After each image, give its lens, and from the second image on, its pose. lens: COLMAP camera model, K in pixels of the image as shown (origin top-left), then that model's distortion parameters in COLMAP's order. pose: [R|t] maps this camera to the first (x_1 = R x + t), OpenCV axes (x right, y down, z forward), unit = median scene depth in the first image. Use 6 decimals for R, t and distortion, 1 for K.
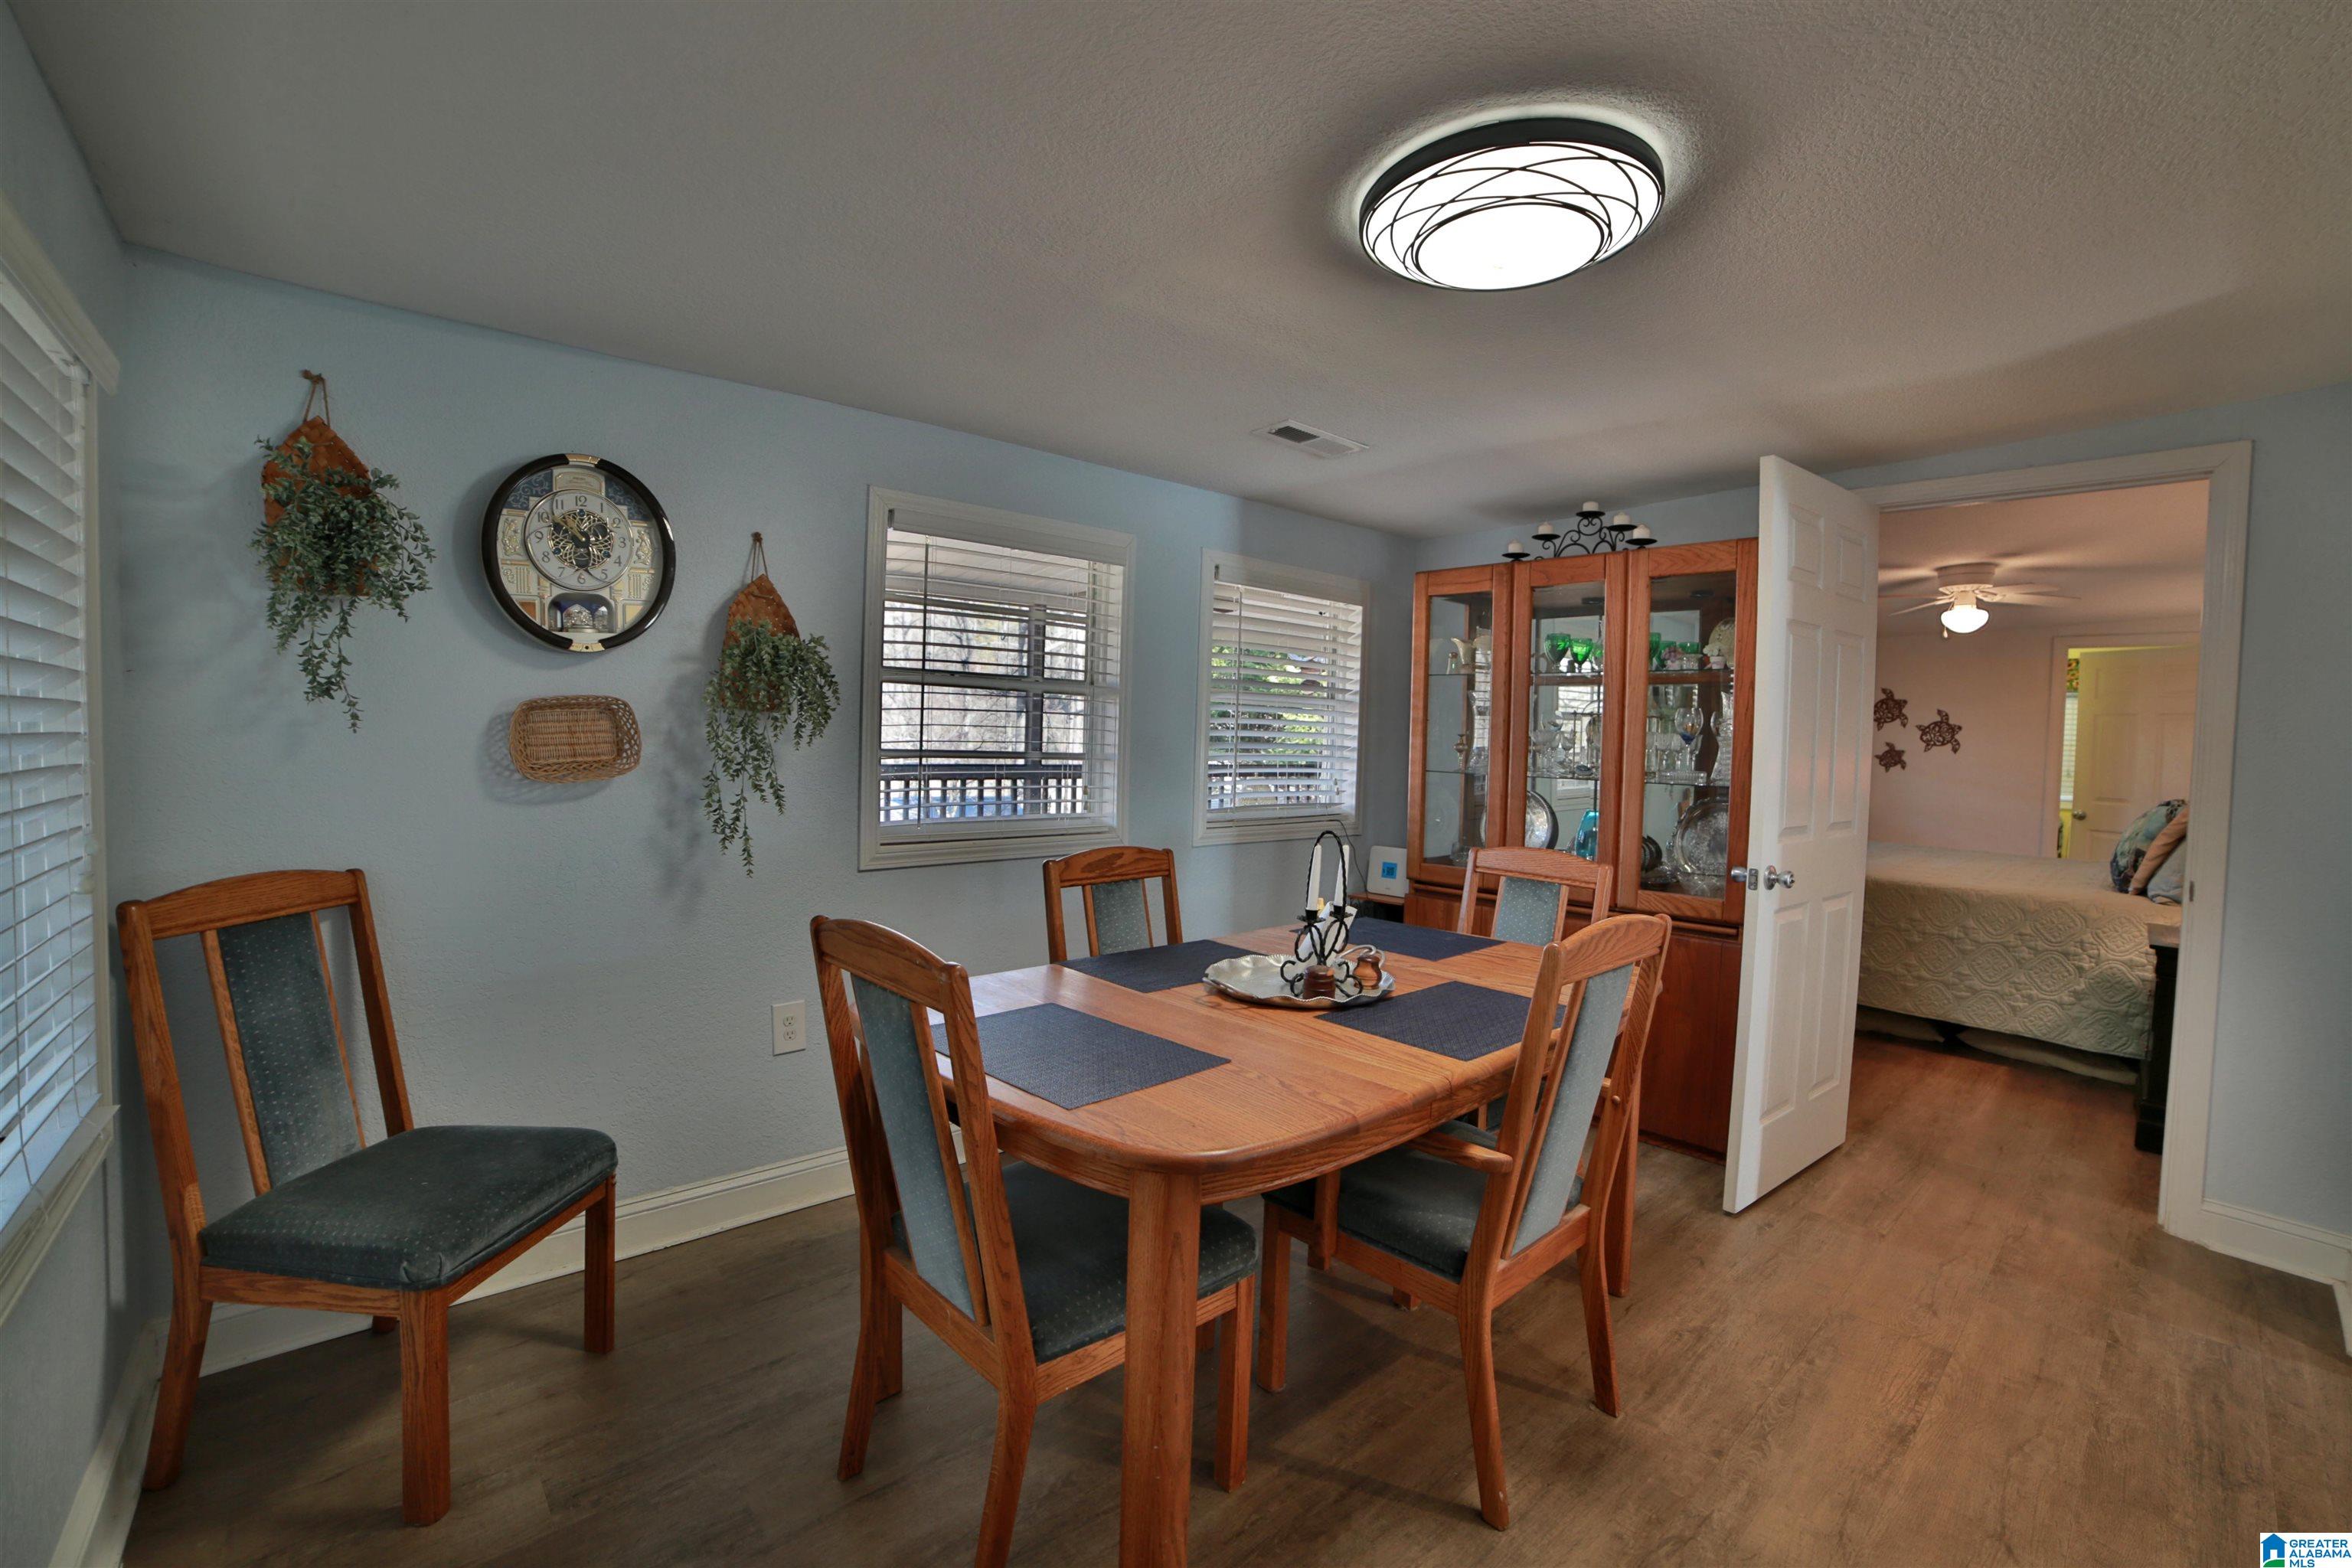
lens RADIAL K [[1012.7, 0, 1178.8], [0, 1012.7, 765.3], [0, 0, 1]] dist [-0.106076, 0.038046]
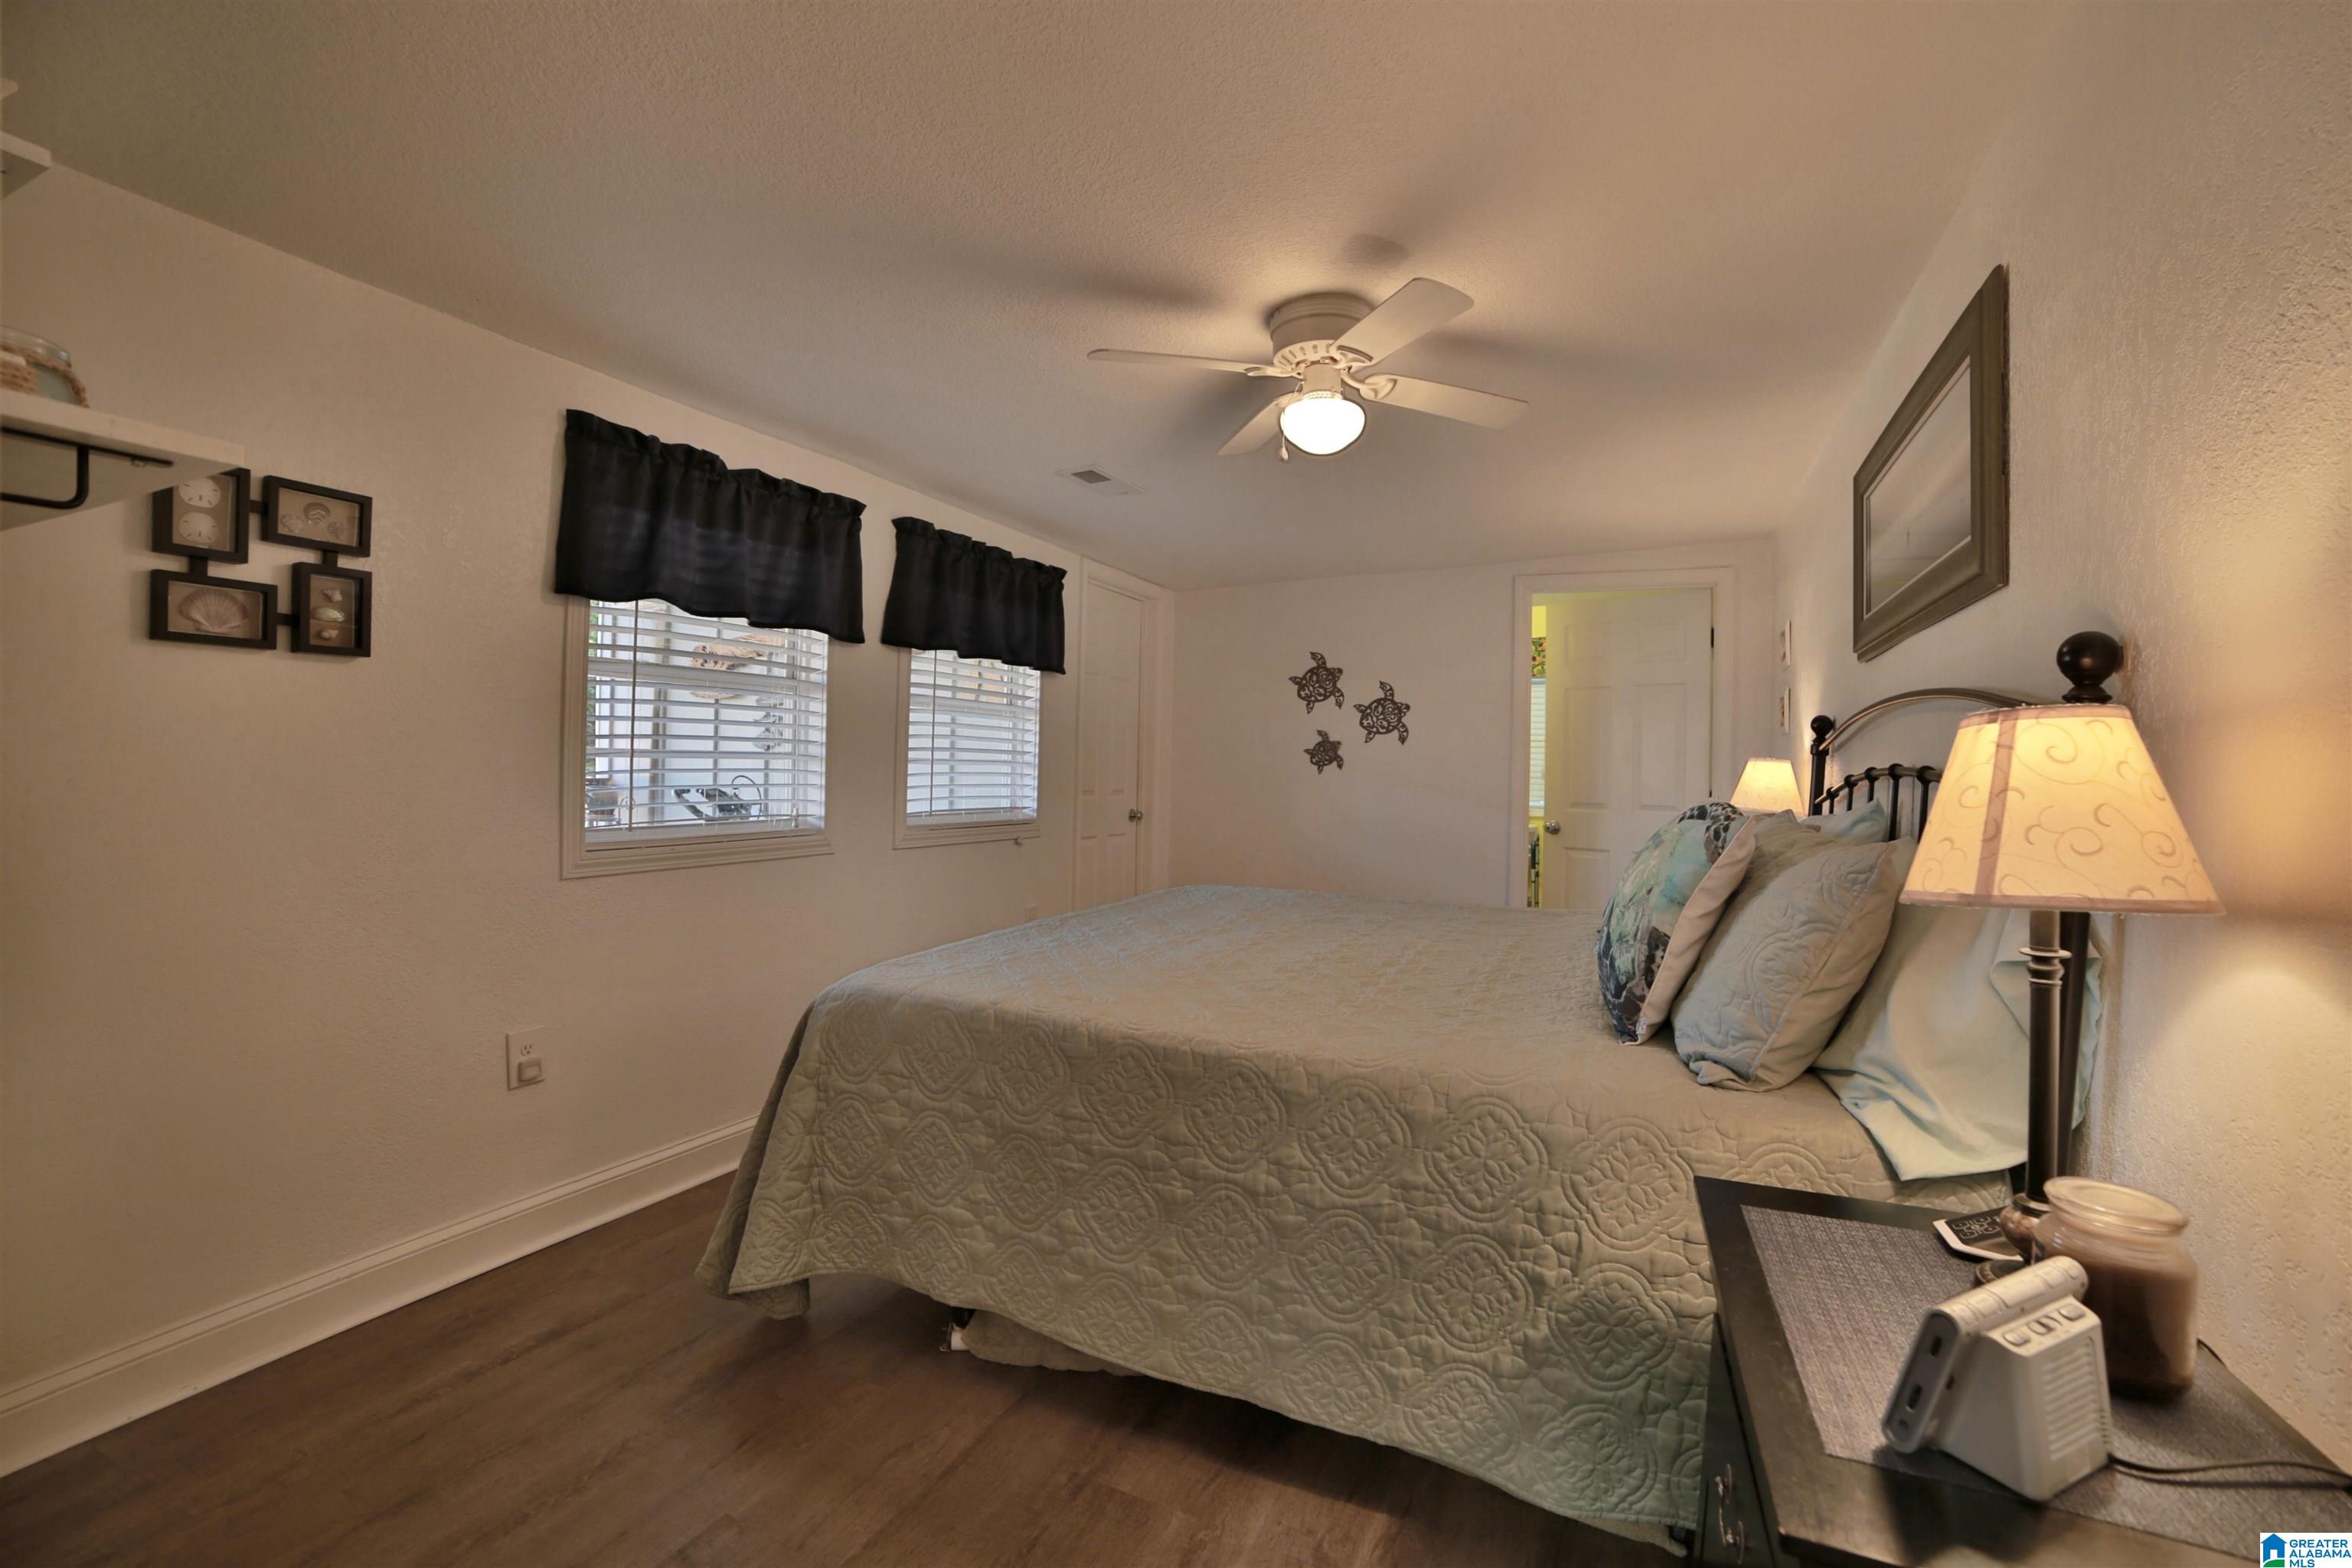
lens RADIAL K [[1012.7, 0, 1178.8], [0, 1012.7, 765.3], [0, 0, 1]] dist [-0.106076, 0.038046]
pose [[0.922626, -0.012534, 0.385492, 0.649802], [0.020752, 0.999637, -0.017167, 0.021351], [-0.385137, 0.023839, 0.922552, 0.667400]]
